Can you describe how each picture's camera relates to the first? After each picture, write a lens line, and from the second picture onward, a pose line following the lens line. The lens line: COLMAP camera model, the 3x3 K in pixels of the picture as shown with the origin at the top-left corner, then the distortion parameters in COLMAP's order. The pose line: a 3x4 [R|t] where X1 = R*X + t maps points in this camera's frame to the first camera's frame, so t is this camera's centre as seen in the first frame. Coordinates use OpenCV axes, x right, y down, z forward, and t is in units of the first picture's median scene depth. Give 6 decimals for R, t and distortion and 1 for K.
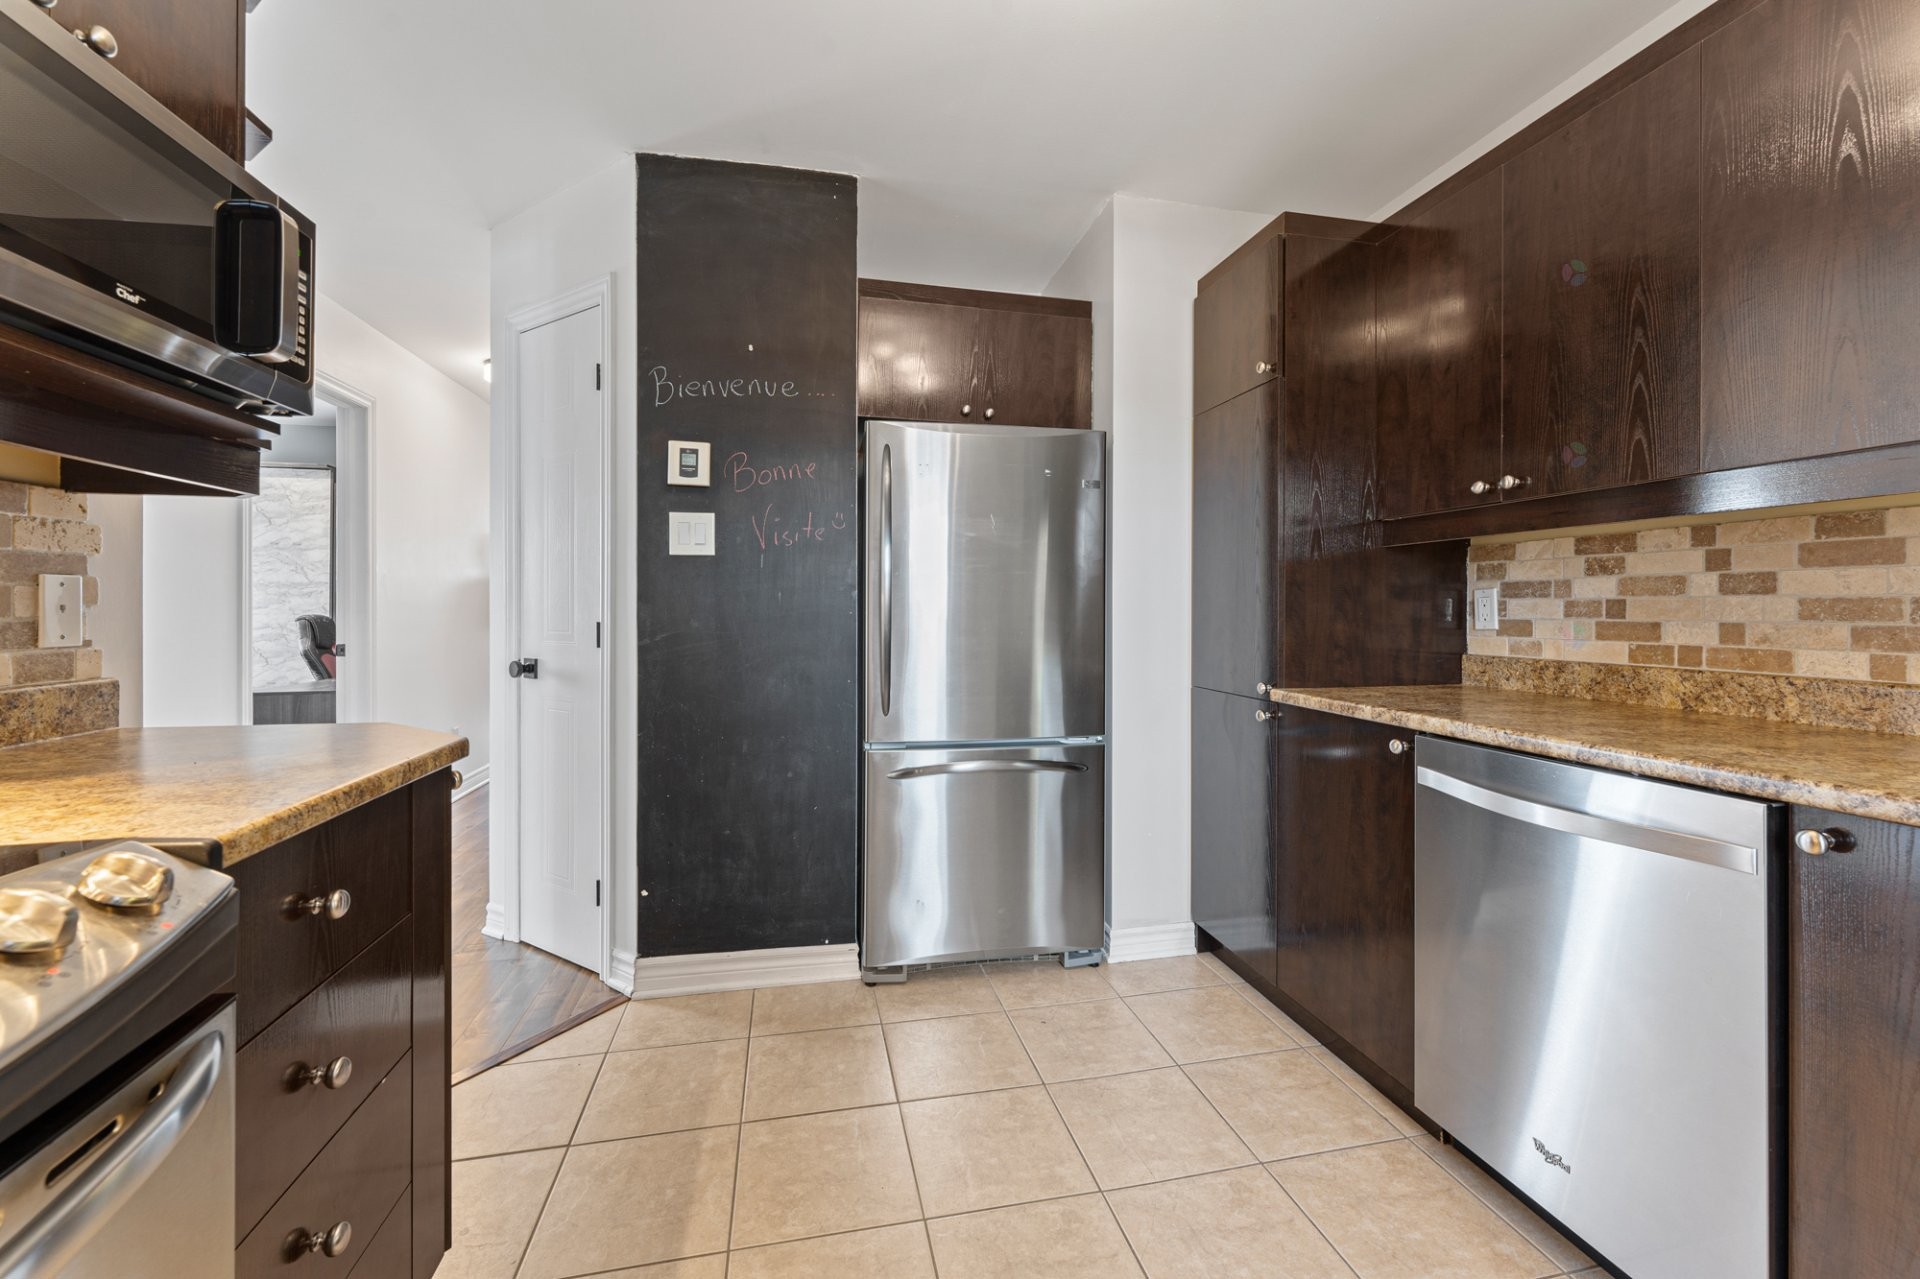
lens RADIAL K [[780.1, 0, 961.1], [0, 780.1, 606.6], [0, 0, 1]] dist [0.002462, -0.000782]
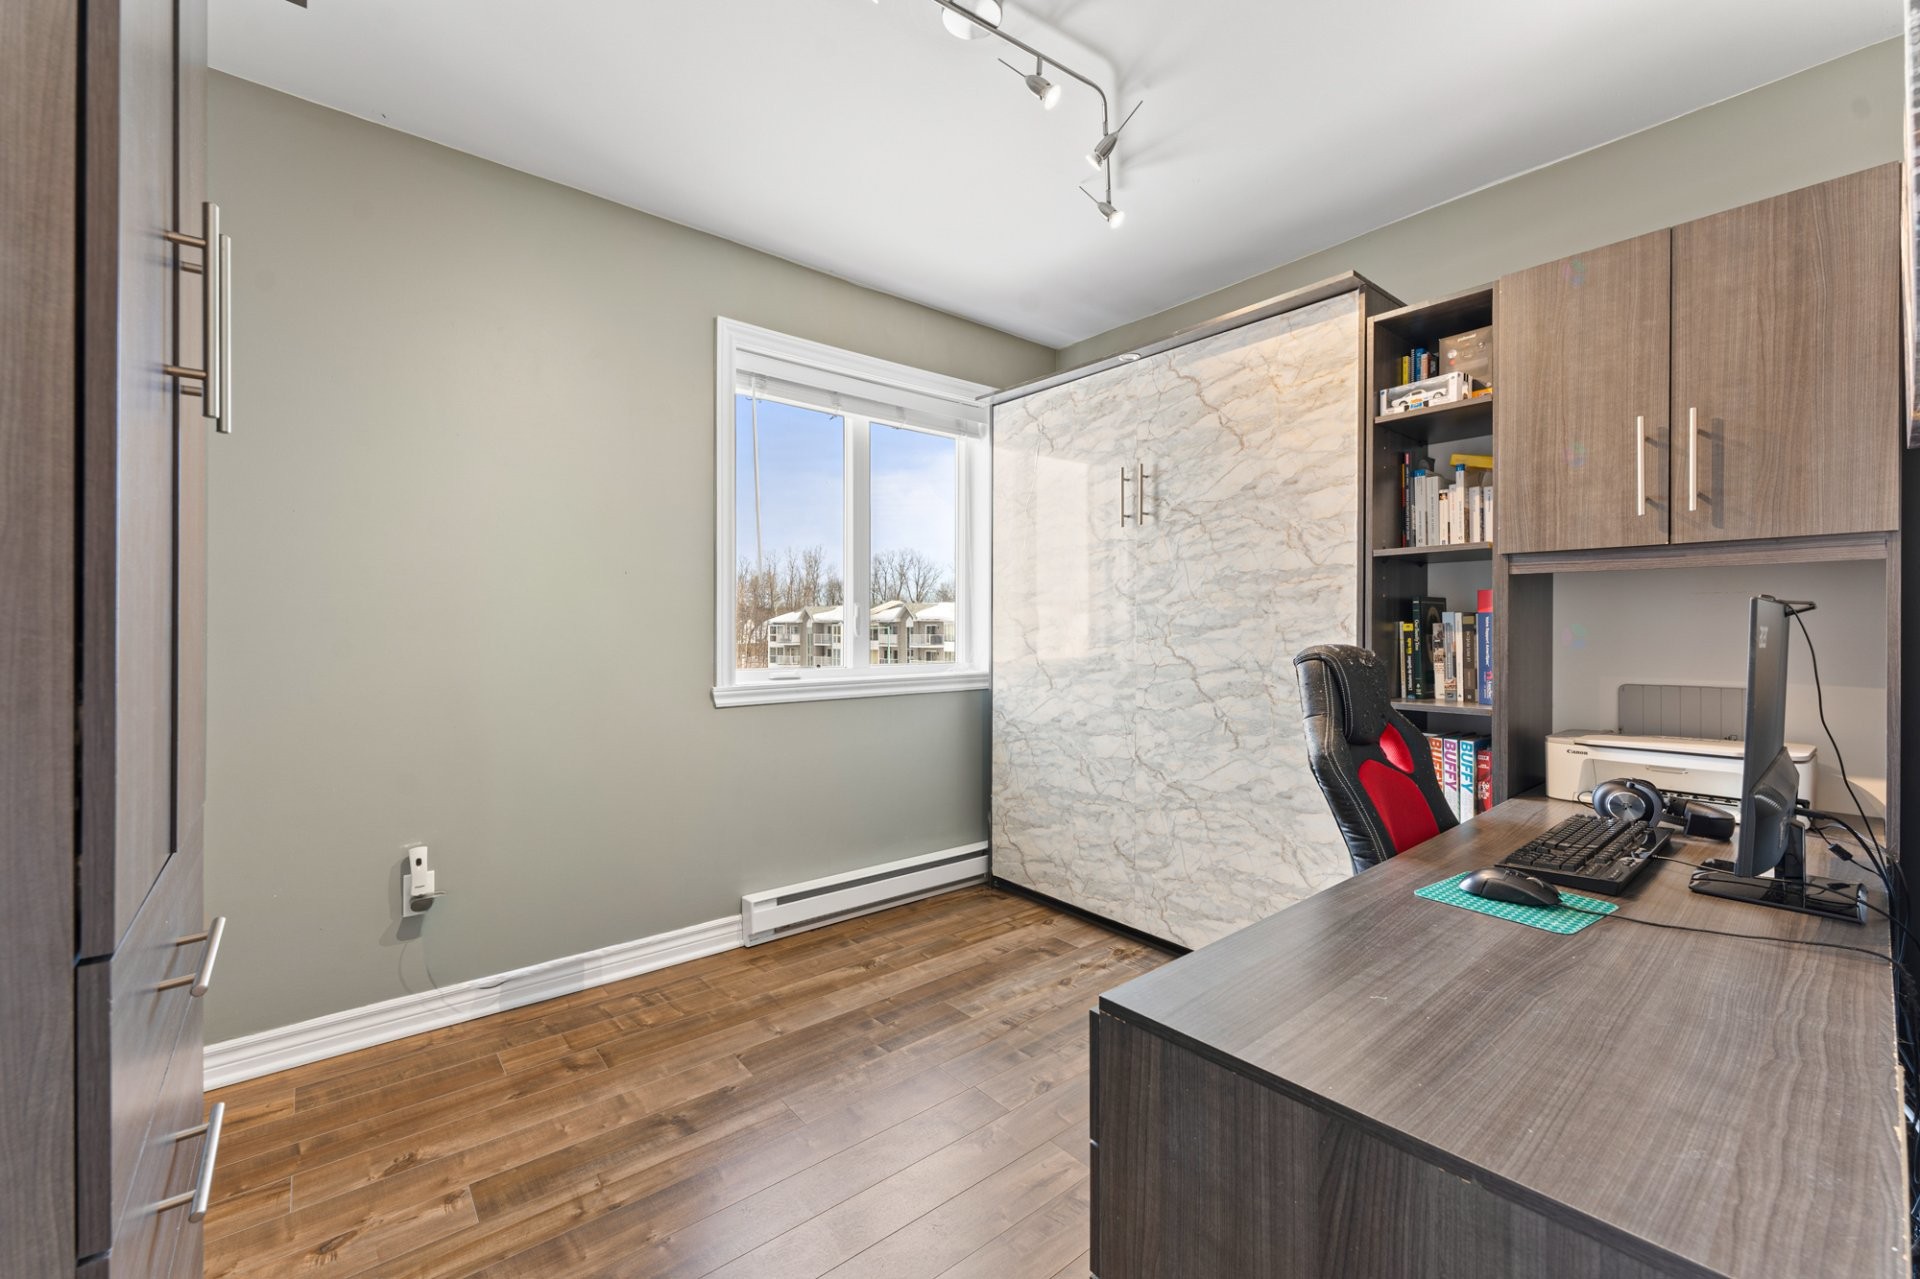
lens RADIAL K [[780.1, 0, 958.8], [0, 780.1, 635.8], [0, 0, 1]] dist [0.002462, -0.000782]
pose [[0.466104, 0.003340, -0.884724, -1.403714], [0.002258, 0.999985, 0.004965, 0.010380], [0.884727, -0.004312, 0.466089, 1.612699]]
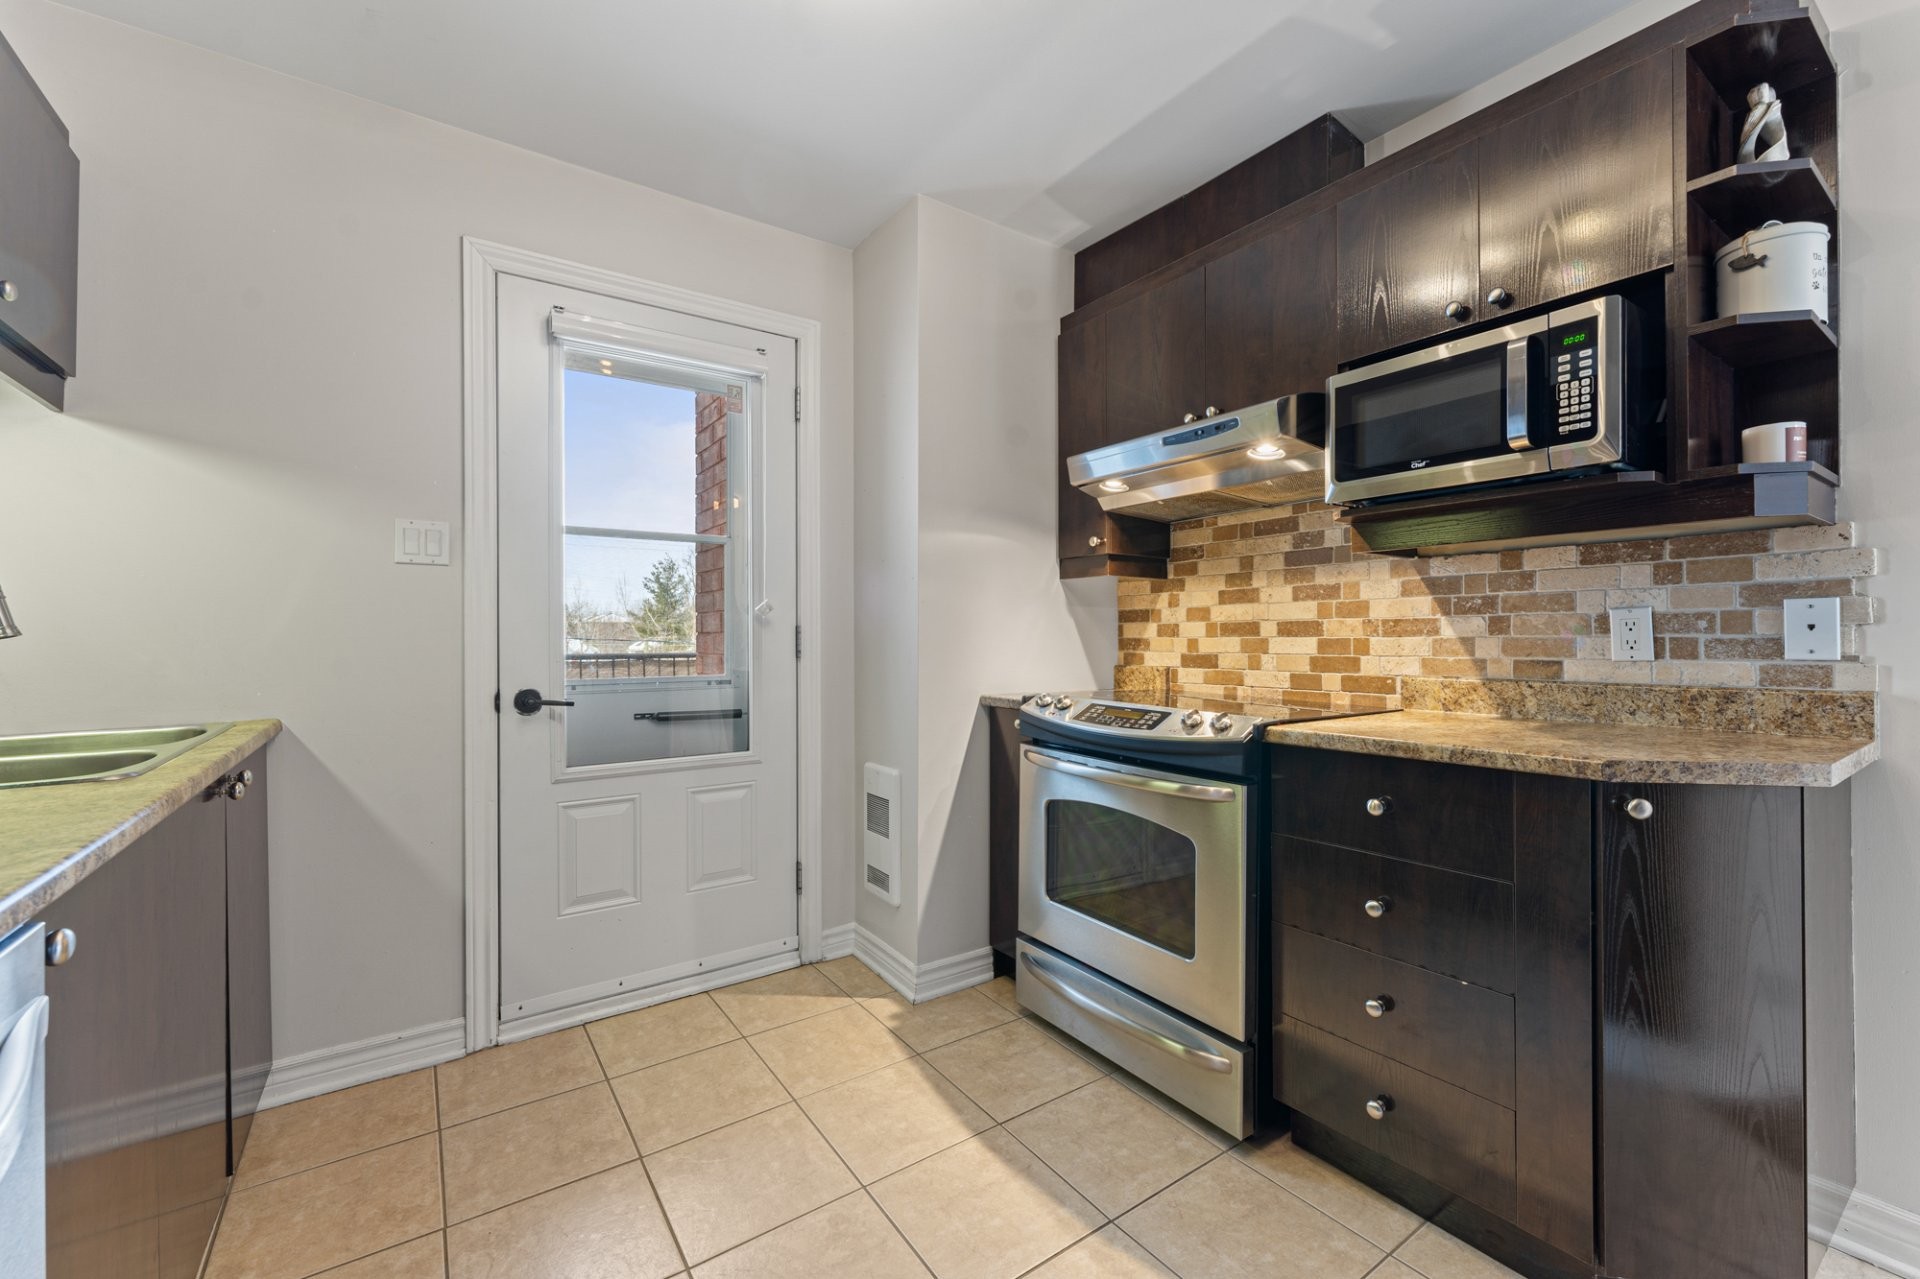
lens RADIAL K [[780.1, 0, 962.8], [0, 780.1, 640.2], [0, 0, 1]] dist [0.002462, -0.000782]
pose [[-0.920091, 0.003745, -0.391686, 0.294833], [0.004324, 0.999990, -0.000595, 0.010600], [0.391680, -0.002241, -0.920099, 0.983470]]
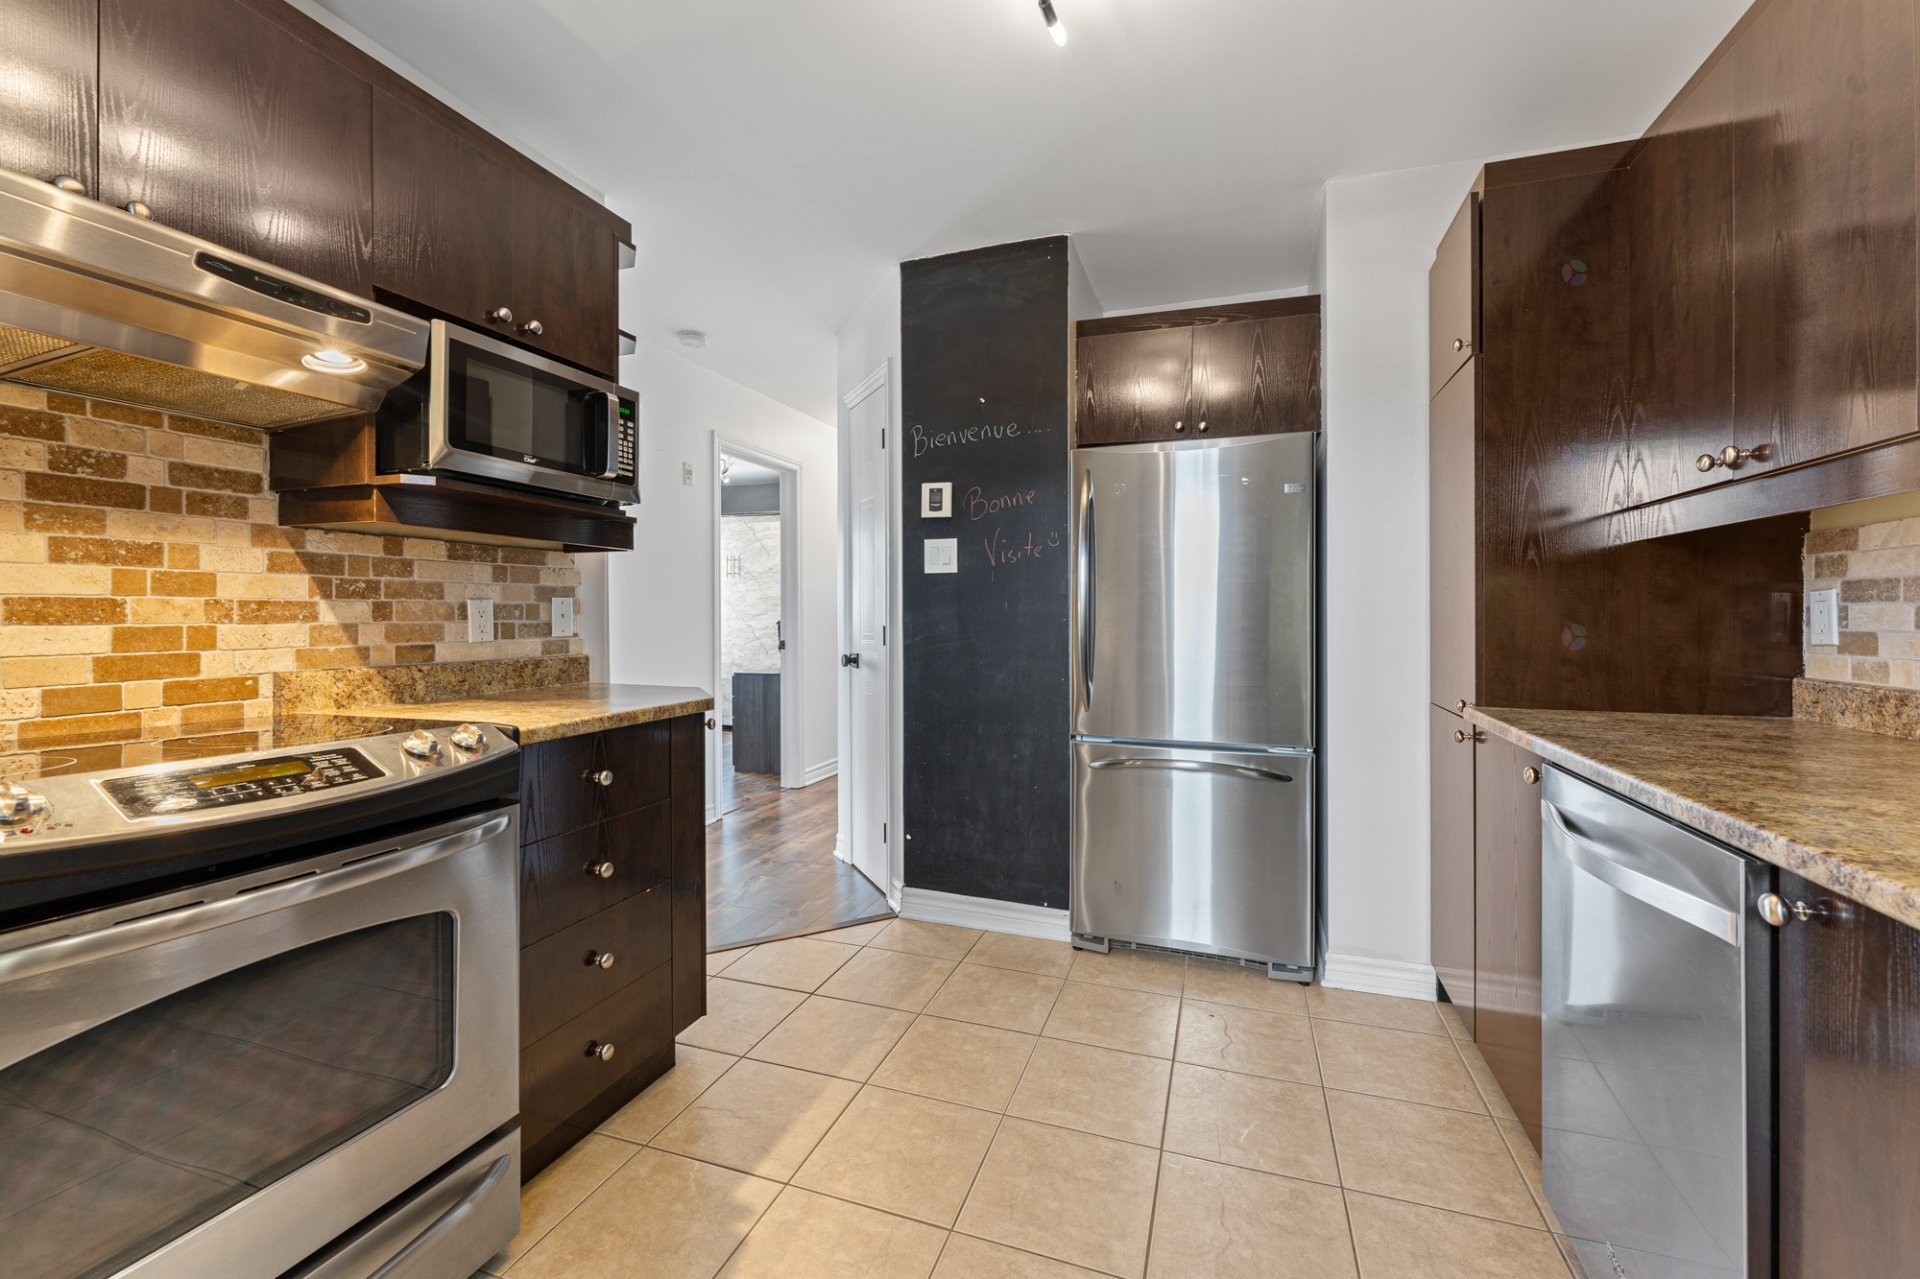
lens RADIAL K [[780.1, 0, 969.1], [0, 780.1, 615.3], [0, 0, 1]] dist [0.002462, -0.000782]
pose [[0.856700, 0.000416, -0.515815, 0.393185], [0.001165, 0.999996, 0.002741, -0.001923], [0.515814, -0.002949, 0.856695, -0.055581]]
